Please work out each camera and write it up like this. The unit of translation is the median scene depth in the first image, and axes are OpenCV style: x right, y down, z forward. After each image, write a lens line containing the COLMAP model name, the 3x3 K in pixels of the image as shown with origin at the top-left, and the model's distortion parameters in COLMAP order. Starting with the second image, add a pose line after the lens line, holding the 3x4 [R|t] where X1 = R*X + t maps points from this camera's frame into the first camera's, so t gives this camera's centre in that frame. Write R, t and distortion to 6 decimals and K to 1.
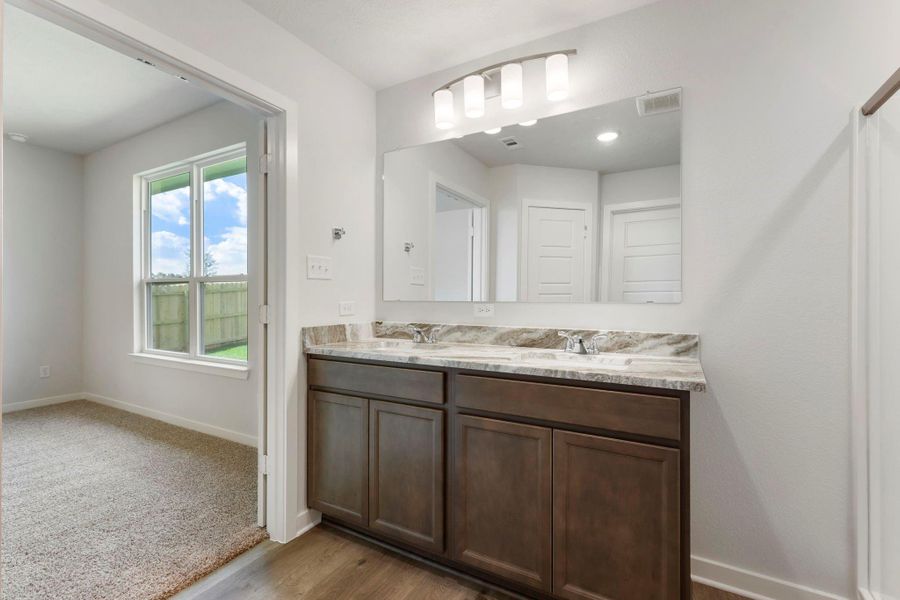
lens RADIAL K [[421.0, 0, 452.7], [0, 421.0, 289.3], [0, 0, 1]] dist [0.001916, -0.000125]
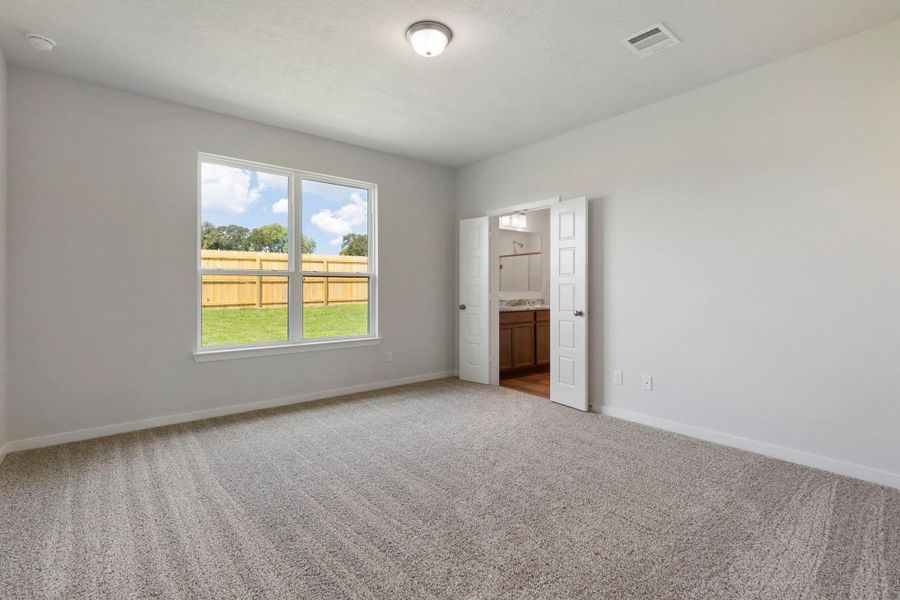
lens RADIAL K [[421.0, 0, 452.7], [0, 421.0, 289.3], [0, 0, 1]] dist [0.001916, -0.000125]
pose [[0.336232, -0.002366, 0.941776, -3.097077], [-0.008464, 0.999949, 0.005534, 0.006588], [-0.941741, -0.009832, 0.336195, 0.450193]]
